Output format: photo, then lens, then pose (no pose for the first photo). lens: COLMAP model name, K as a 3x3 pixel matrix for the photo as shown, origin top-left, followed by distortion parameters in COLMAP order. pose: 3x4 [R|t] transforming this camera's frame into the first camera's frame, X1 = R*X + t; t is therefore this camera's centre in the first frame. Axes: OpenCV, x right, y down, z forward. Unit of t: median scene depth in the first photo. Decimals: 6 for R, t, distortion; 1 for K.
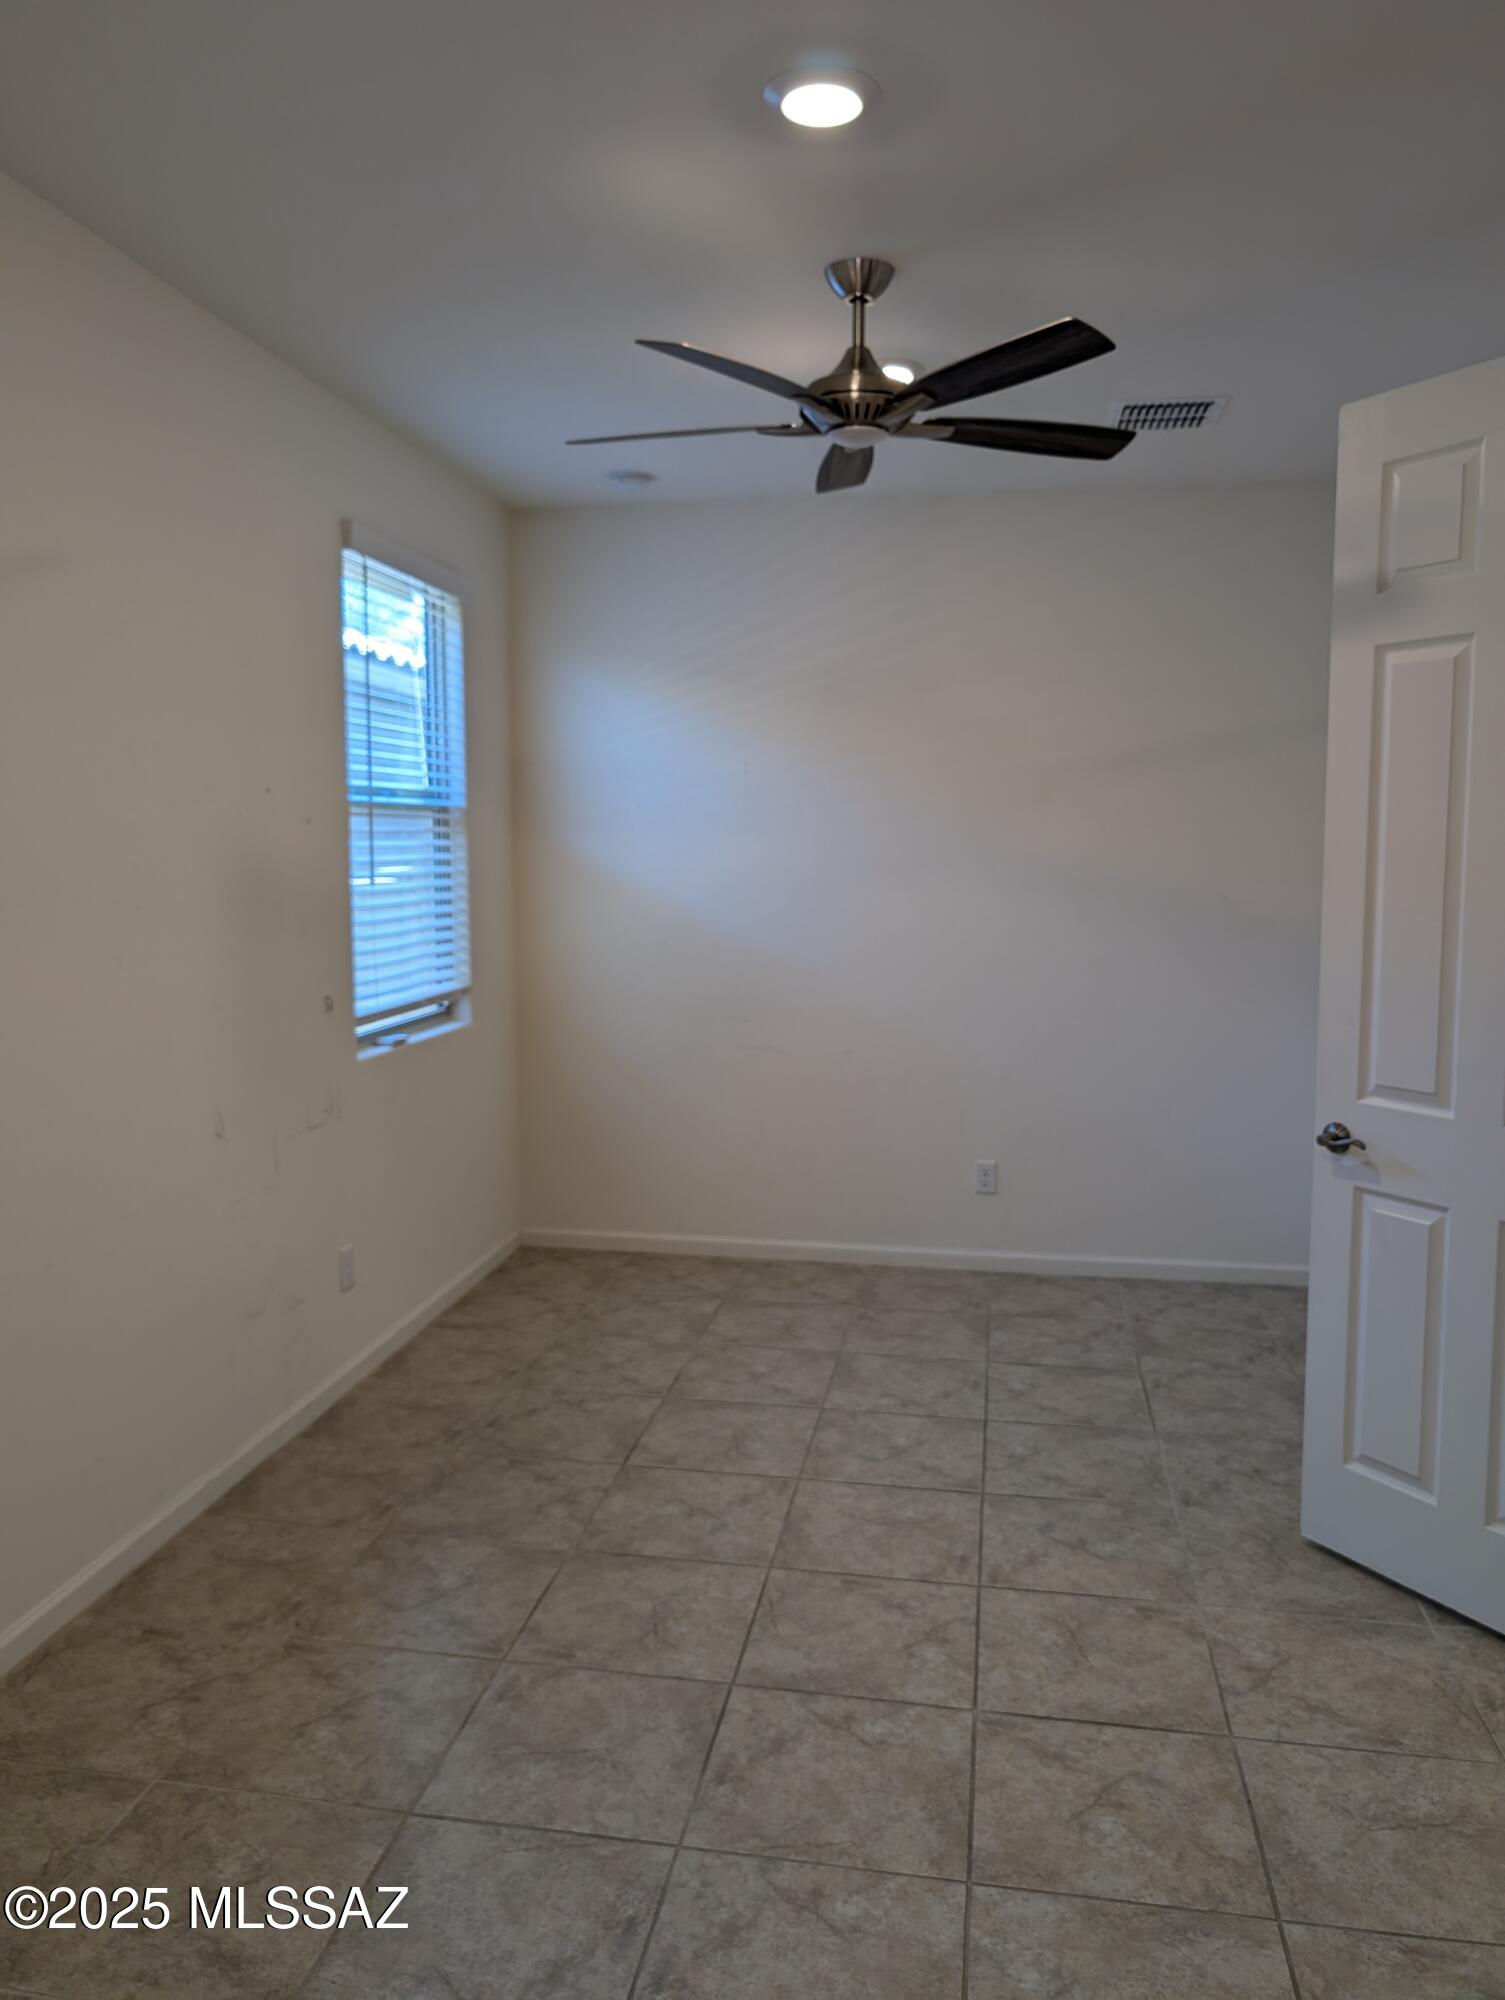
lens RADIAL K [[1448.4, 0, 750.7], [0, 1448.4, 986.6], [0, 0, 1]] dist [0.012446, -0.010656]
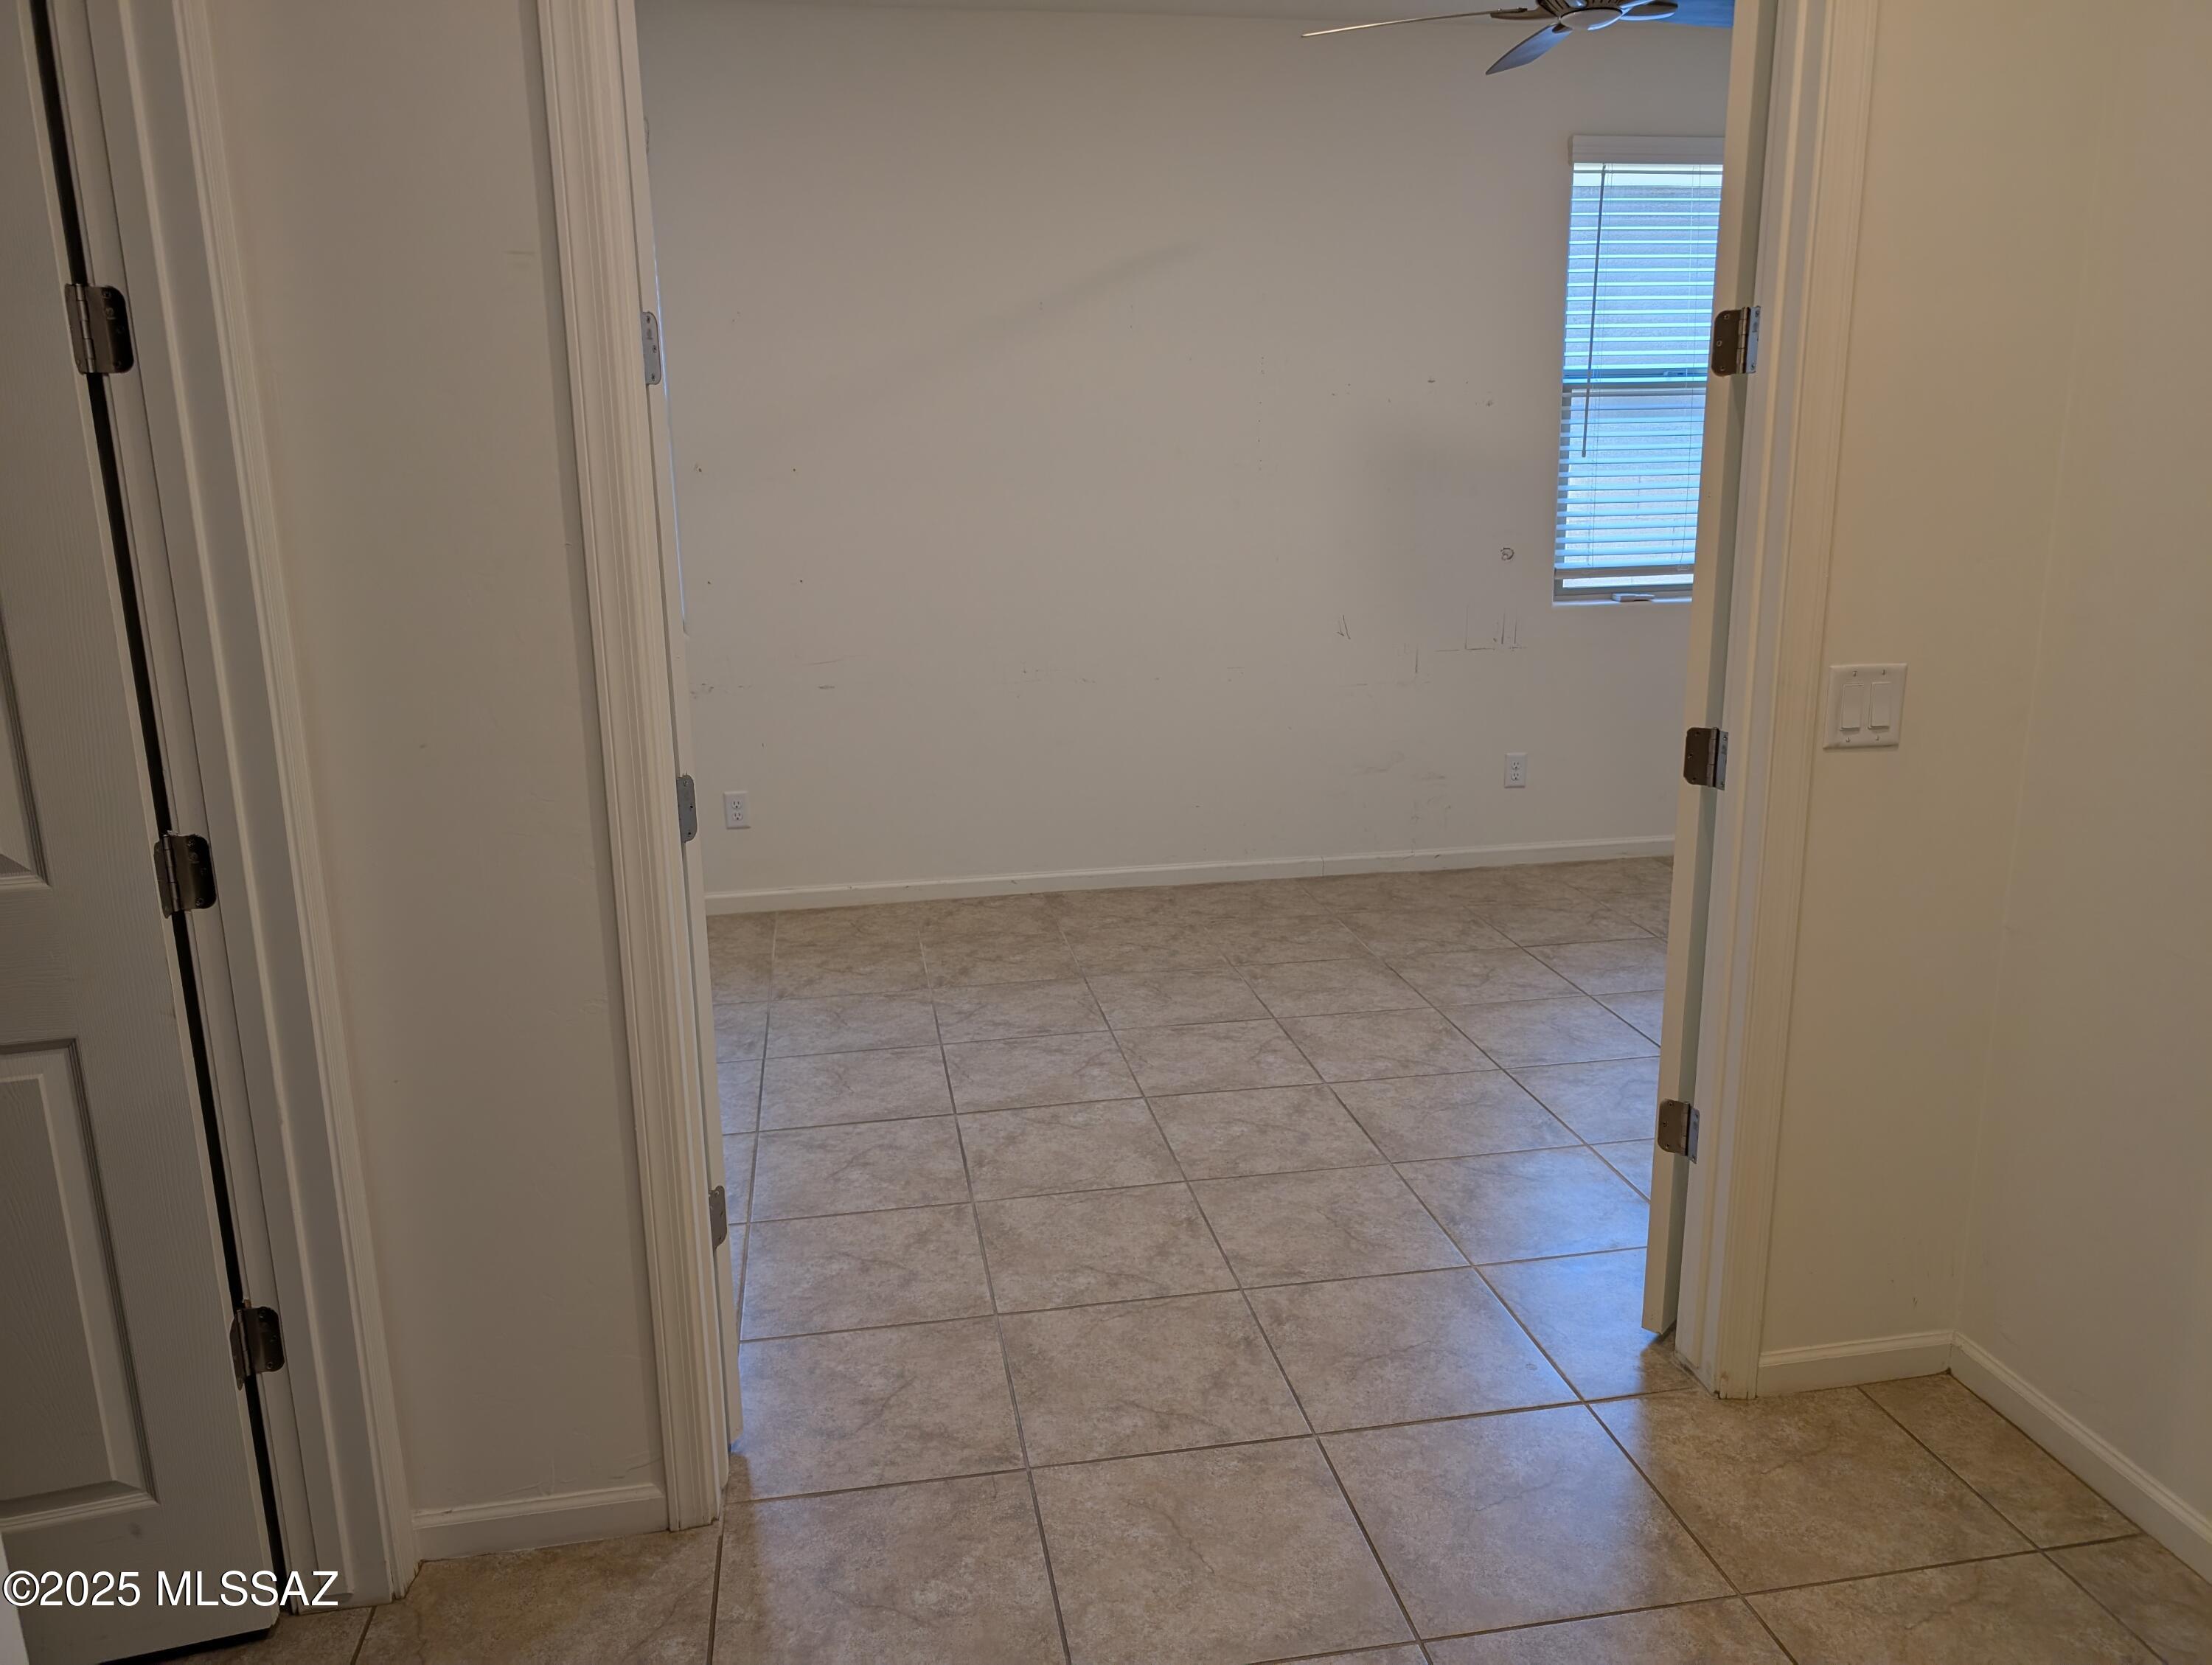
lens RADIAL K [[1588.7, 0, 1105.9], [0, 1588.7, 822.4], [0, 0, 1]] dist [0.053975, -0.081446]
pose [[0.335408, 0.206356, -0.919194, 1.326402], [-0.072924, 0.978474, 0.193055, -0.002564], [0.939246, 0.002279, 0.343237, 0.296625]]
